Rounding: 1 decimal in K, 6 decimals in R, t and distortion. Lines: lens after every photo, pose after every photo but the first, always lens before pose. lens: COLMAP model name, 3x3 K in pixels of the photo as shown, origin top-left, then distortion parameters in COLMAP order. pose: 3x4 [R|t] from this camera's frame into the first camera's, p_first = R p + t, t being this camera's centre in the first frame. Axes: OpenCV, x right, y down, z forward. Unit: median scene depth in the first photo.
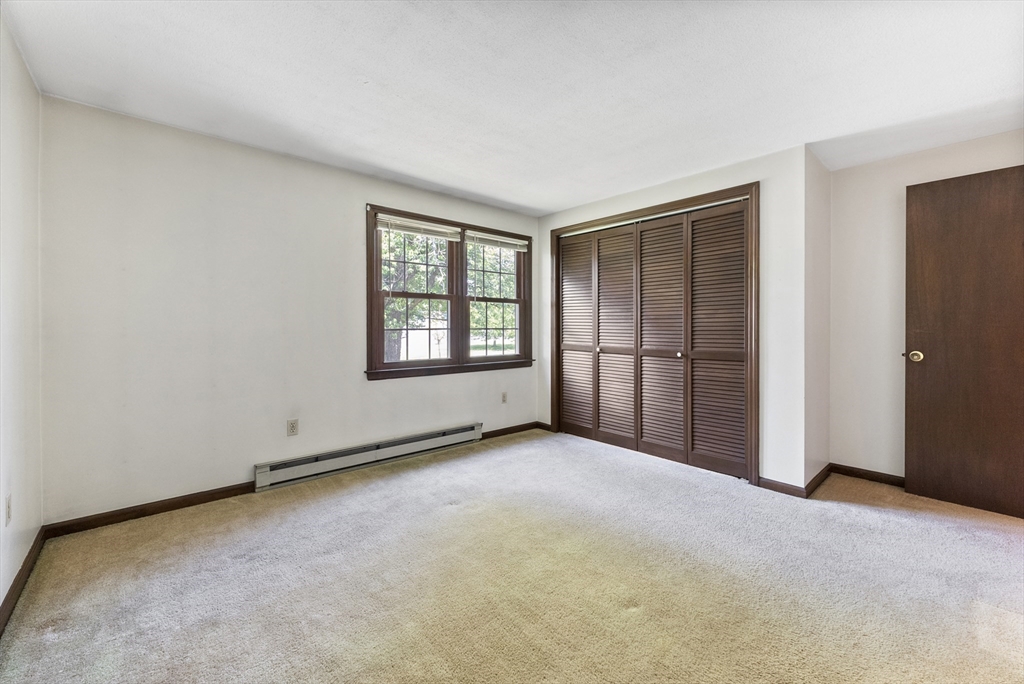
lens RADIAL K [[405.2, 0, 509.9], [0, 405.2, 326.8], [0, 0, 1]] dist [-0.000671, -0.000022]
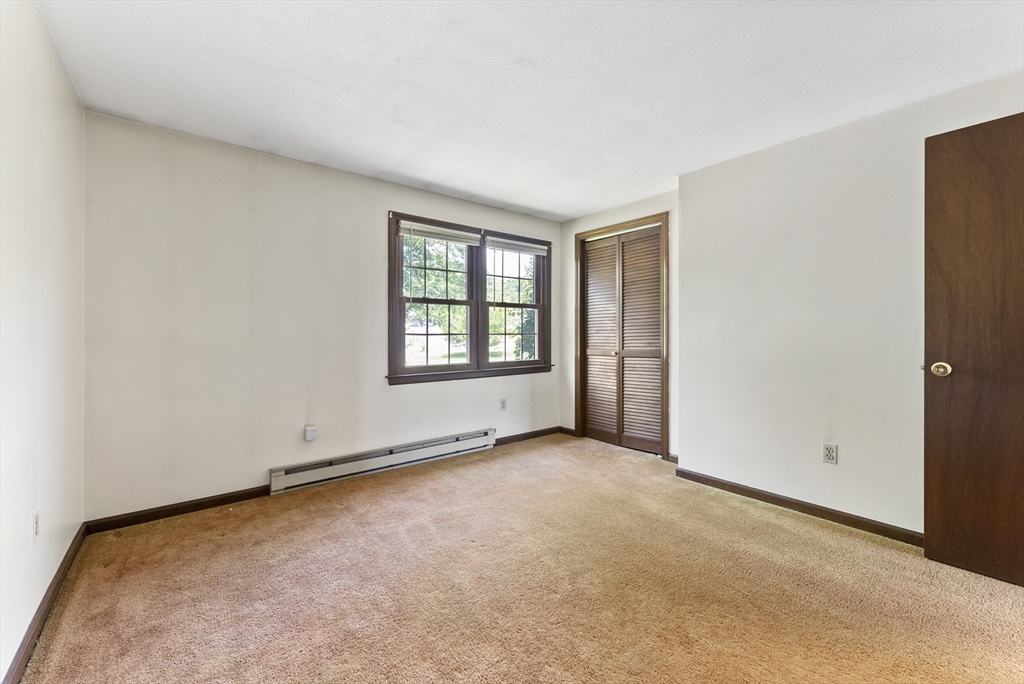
lens RADIAL K [[400.6, 0, 514.5], [0, 400.6, 334.0], [0, 0, 1]] dist [0.000550, -0.000026]
pose [[0.998798, -0.002841, -0.048943, 0.013917], [0.003094, 0.999982, 0.005082, 0.000022], [0.048928, -0.005227, 0.998789, 0.012125]]
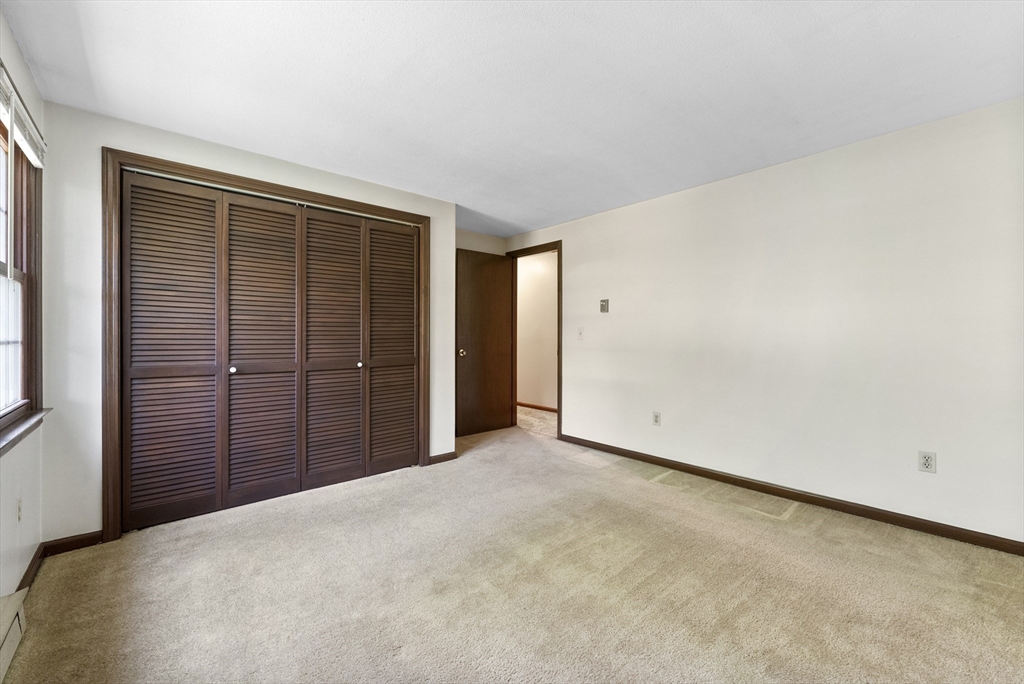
lens RADIAL K [[413.8, 0, 516.4], [0, 413.8, 325.9], [0, 0, 1]] dist [0.001085, 0.000165]
pose [[-0.001969, 0.016860, 0.999856, -0.553534], [0.003037, 0.999853, -0.016853, -0.004173], [-0.999993, 0.003003, -0.002020, 0.635520]]
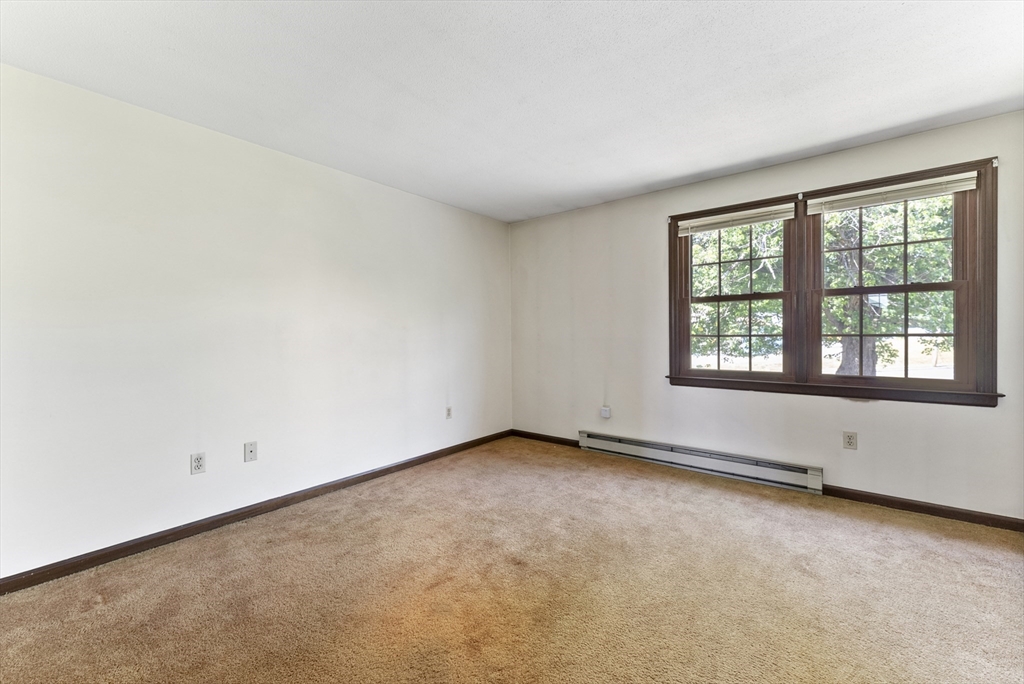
lens RADIAL K [[397.2, 0, 518.8], [0, 397.2, 340.2], [0, 0, 1]] dist [-0.000052, 0.000071]
pose [[0.200603, 0.003607, -0.979666, 0.579508], [0.003987, 0.999982, 0.004499, 0.010864], [0.979665, -0.004808, 0.200585, 0.404573]]
